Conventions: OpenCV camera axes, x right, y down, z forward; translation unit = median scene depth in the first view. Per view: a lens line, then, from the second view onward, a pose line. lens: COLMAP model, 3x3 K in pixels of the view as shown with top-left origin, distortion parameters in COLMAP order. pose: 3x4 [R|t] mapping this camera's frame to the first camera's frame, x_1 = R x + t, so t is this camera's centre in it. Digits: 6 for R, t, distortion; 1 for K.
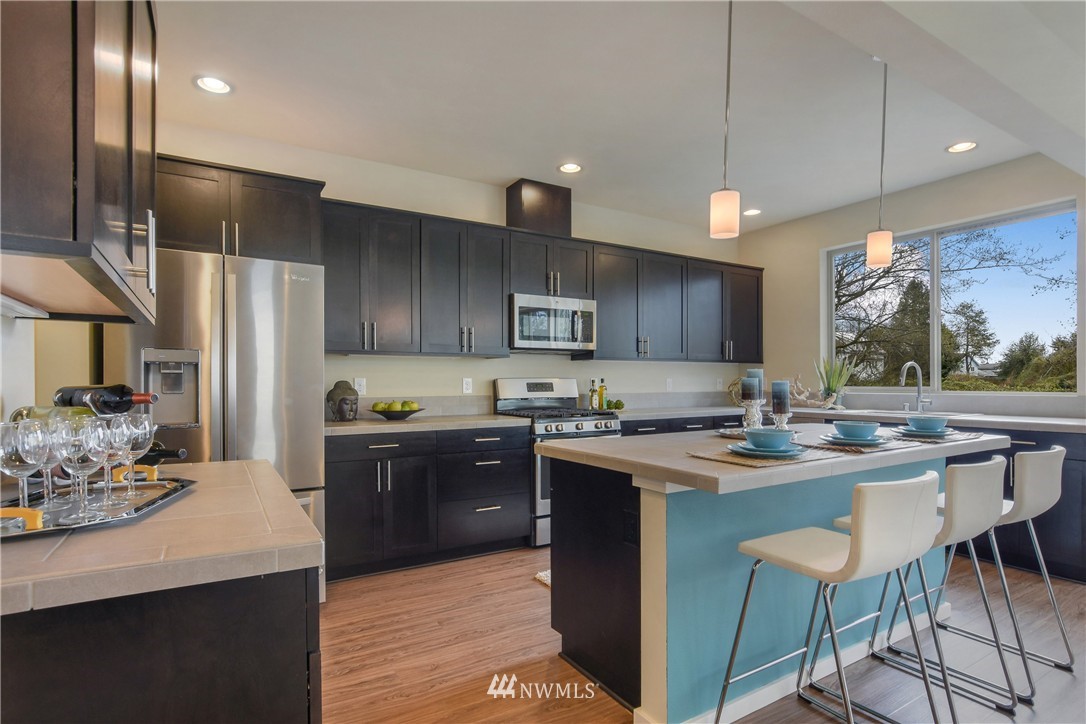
lens RADIAL K [[553.8, 0, 540.3], [0, 553.8, 385.1], [0, 0, 1]] dist [0.001442, 0.000244]
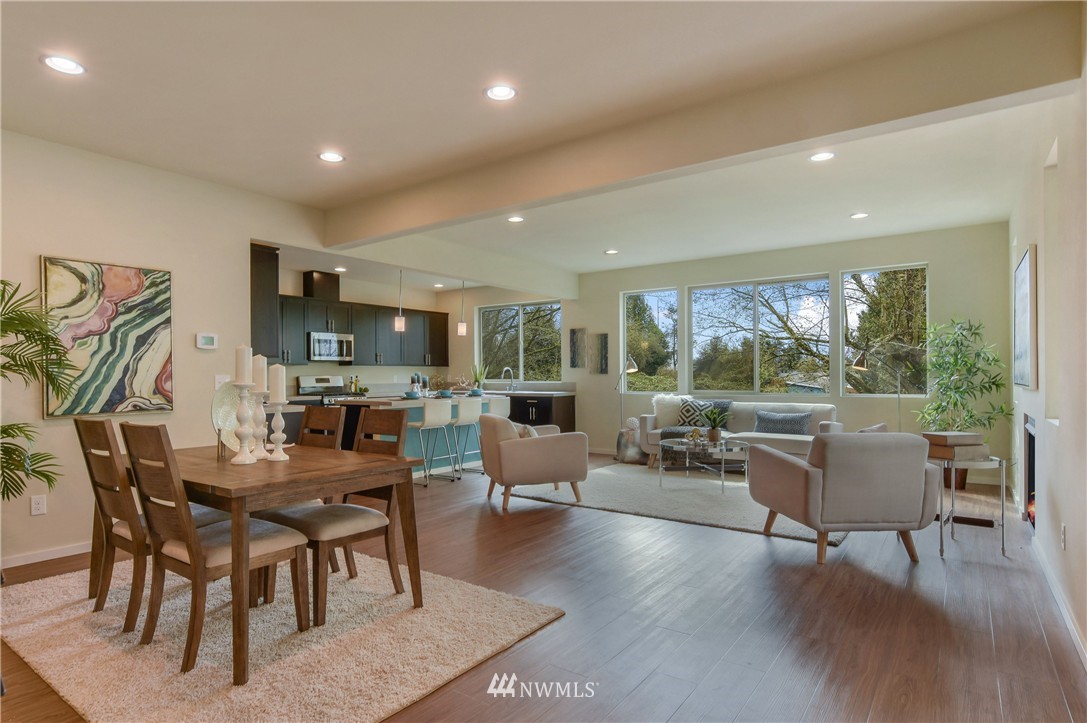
lens RADIAL K [[591.4, 0, 513.2], [0, 591.4, 382.9], [0, 0, 1]] dist [-0.003259, -0.000570]
pose [[0.927174, -0.008402, 0.374536, -0.151012], [0.007061, 0.999963, 0.004951, 0.006186], [-0.374564, -0.001946, 0.927199, -1.078634]]
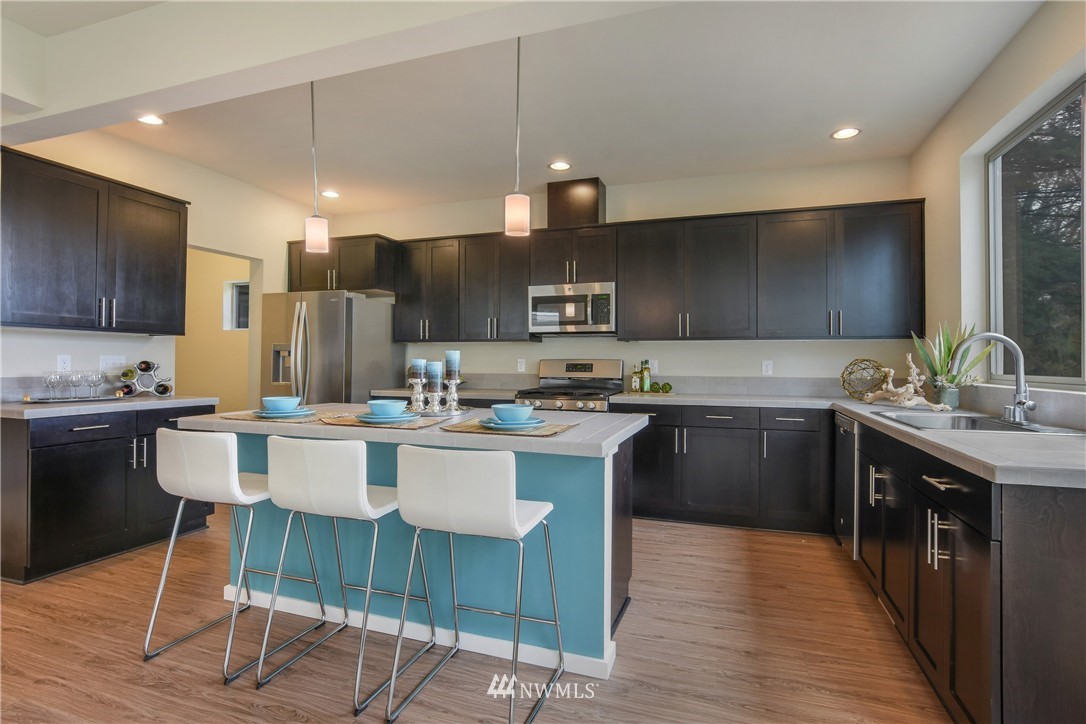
lens RADIAL K [[539.7, 0, 543.0], [0, 539.7, 362.0], [0, 0, 1]] dist [-0.001419, -0.000227]
pose [[0.639042, 0.003682, -0.769163, 0.769377], [-0.012180, 0.999912, -0.005333, -0.001079], [0.769075, 0.012777, 0.639031, 0.276080]]
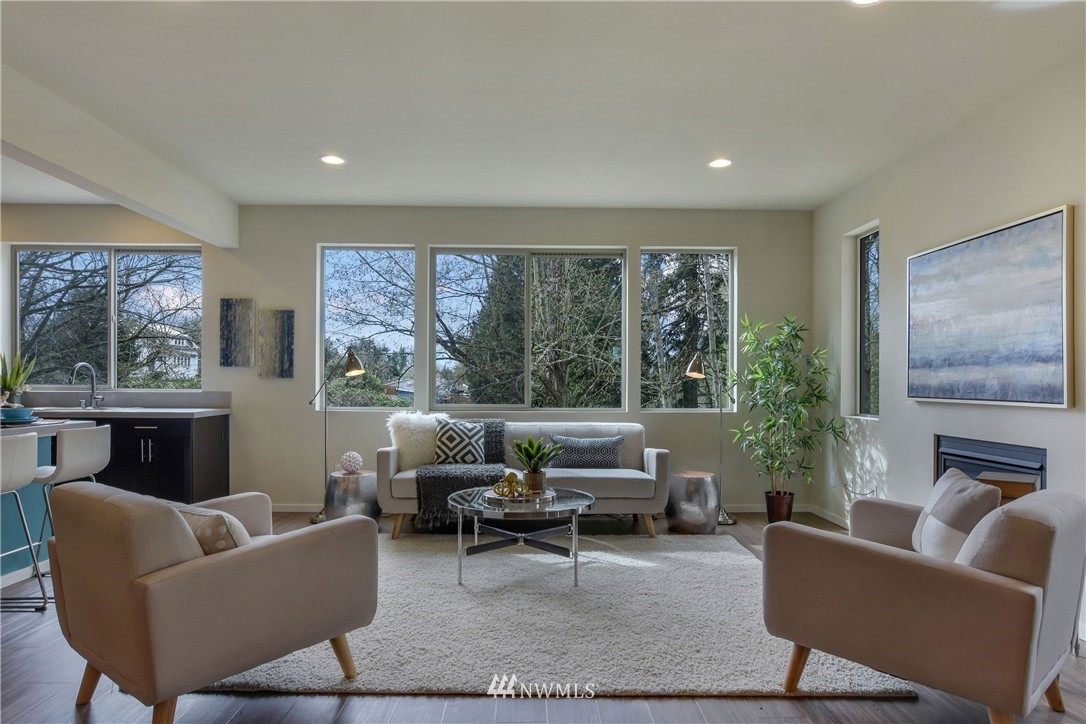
lens RADIAL K [[623.1, 0, 543.7], [0, 623.1, 386.0], [0, 0, 1]] dist [-0.026320, 0.000320]
pose [[0.483664, 0.001234, 0.875253, 0.040594], [-0.002610, 0.999997, 0.000033, 0.002836], [-0.875250, -0.002300, 0.483665, -0.398555]]
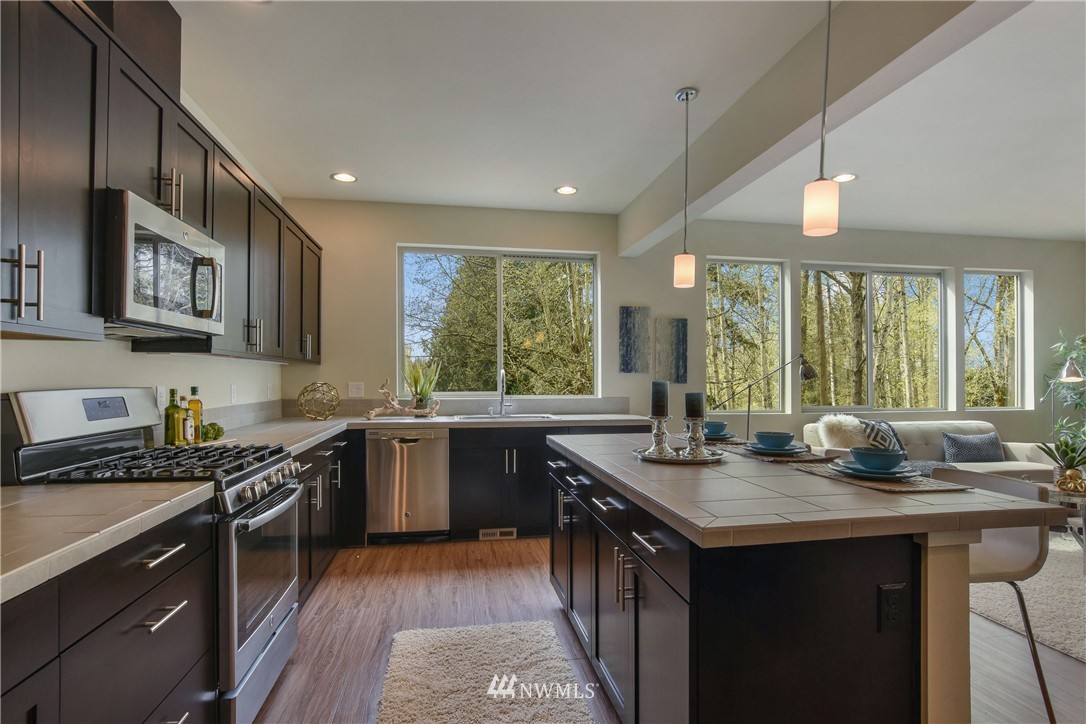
lens RADIAL K [[539.7, 0, 538.7], [0, 539.7, 378.2], [0, 0, 1]] dist [-0.032842, -0.000169]
pose [[0.376232, 0.003042, 0.926520, -0.275703], [0.002324, 0.999988, -0.004227, -0.018807], [-0.926522, 0.003743, 0.376221, 0.507923]]
